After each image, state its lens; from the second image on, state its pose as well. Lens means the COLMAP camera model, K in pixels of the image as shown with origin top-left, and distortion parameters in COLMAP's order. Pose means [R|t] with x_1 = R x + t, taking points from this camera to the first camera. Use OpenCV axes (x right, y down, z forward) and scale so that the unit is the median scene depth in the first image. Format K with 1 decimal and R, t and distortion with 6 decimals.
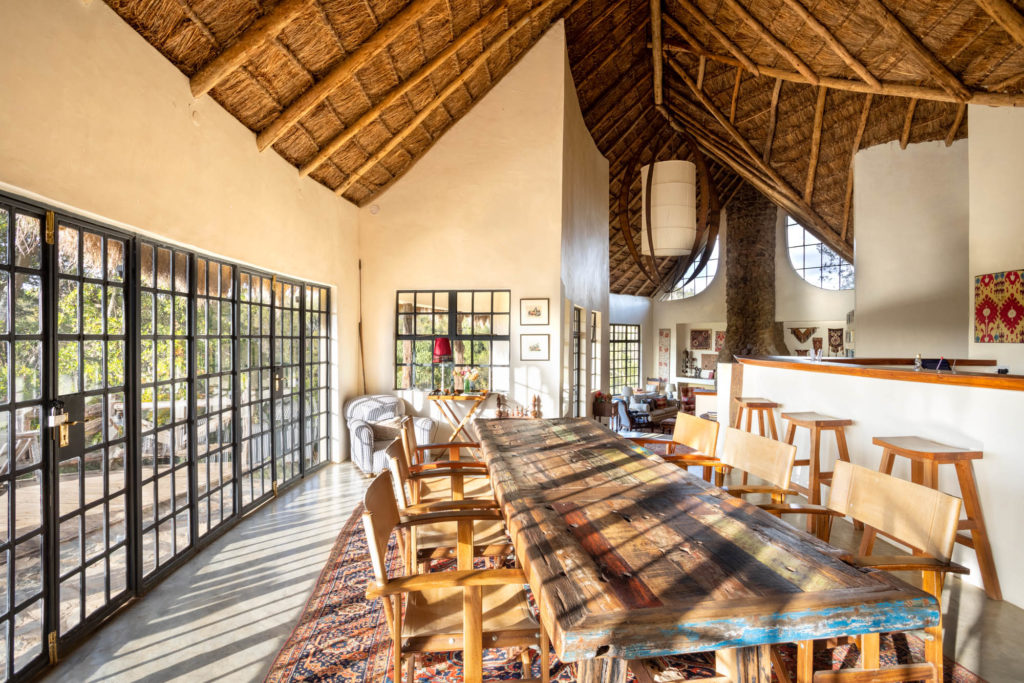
lens RADIAL K [[490.7, 0, 508.9], [0, 490.7, 342.9], [0, 0, 1]] dist [-0.023952, -0.000142]
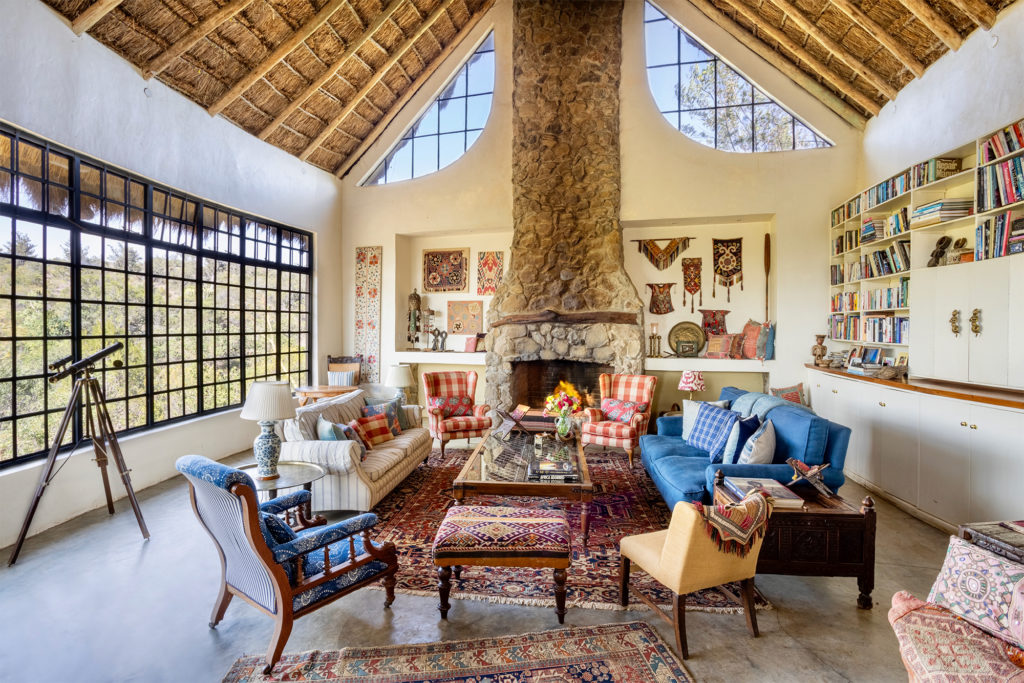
lens RADIAL K [[490.7, 0, 510.8], [0, 490.7, 334.4], [0, 0, 1]] dist [-0.023952, -0.000142]
pose [[0.780819, -0.004748, 0.624739, 0.145428], [0.001677, 0.999983, 0.005505, 0.053504], [-0.624755, -0.003251, 0.780814, 0.597748]]
